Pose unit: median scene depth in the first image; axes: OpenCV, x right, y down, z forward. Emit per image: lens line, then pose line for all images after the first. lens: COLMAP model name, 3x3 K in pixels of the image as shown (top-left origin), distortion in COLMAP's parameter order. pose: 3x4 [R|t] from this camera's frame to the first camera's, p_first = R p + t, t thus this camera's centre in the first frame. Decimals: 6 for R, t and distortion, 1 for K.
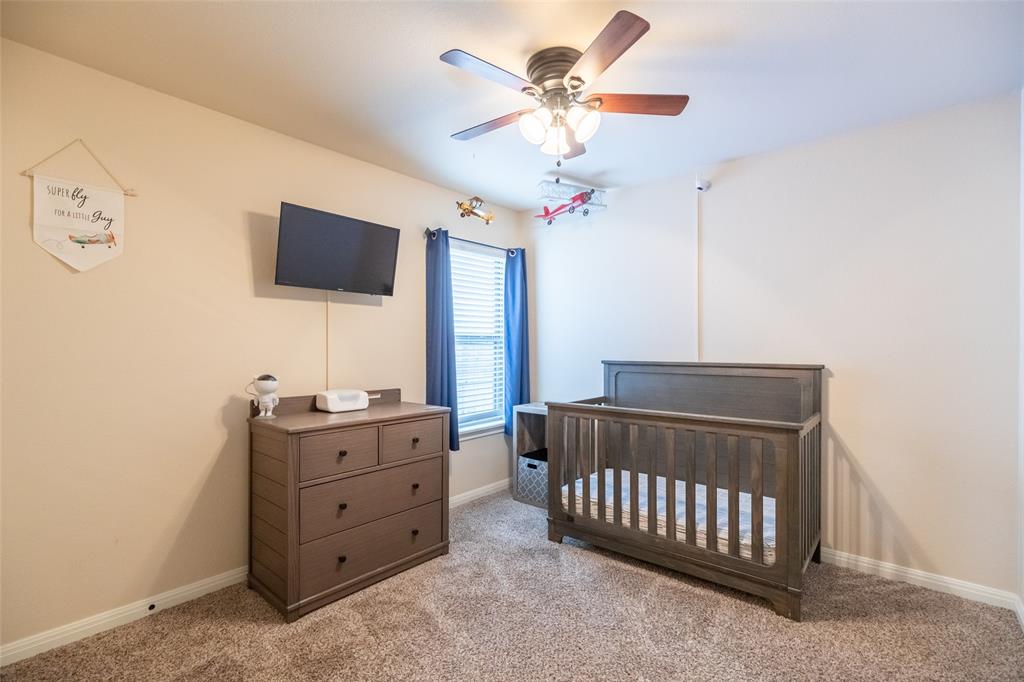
lens RADIAL K [[459.6, 0, 511.5], [0, 459.6, 346.9], [0, 0, 1]] dist [0.008732, 0.000004]
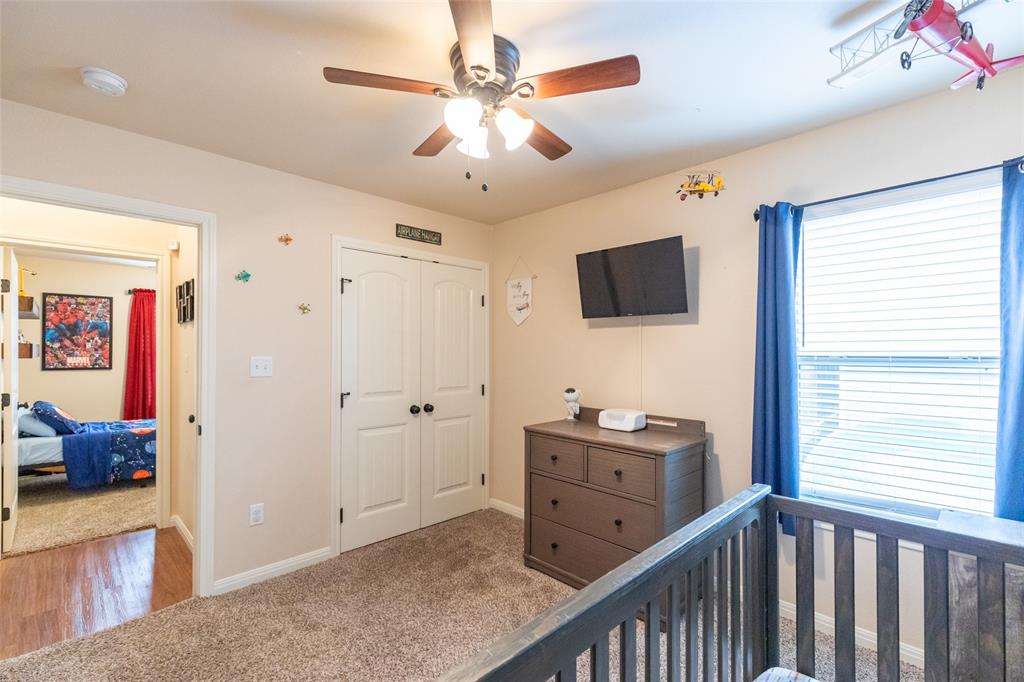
lens RADIAL K [[459.6, 0, 511.5], [0, 459.6, 346.9], [0, 0, 1]] dist [0.008732, 0.000004]
pose [[-0.084234, -0.007200, -0.996420, 0.792950], [-0.003972, 0.999968, -0.006889, -0.048441], [0.996438, 0.003377, -0.084260, 0.924975]]
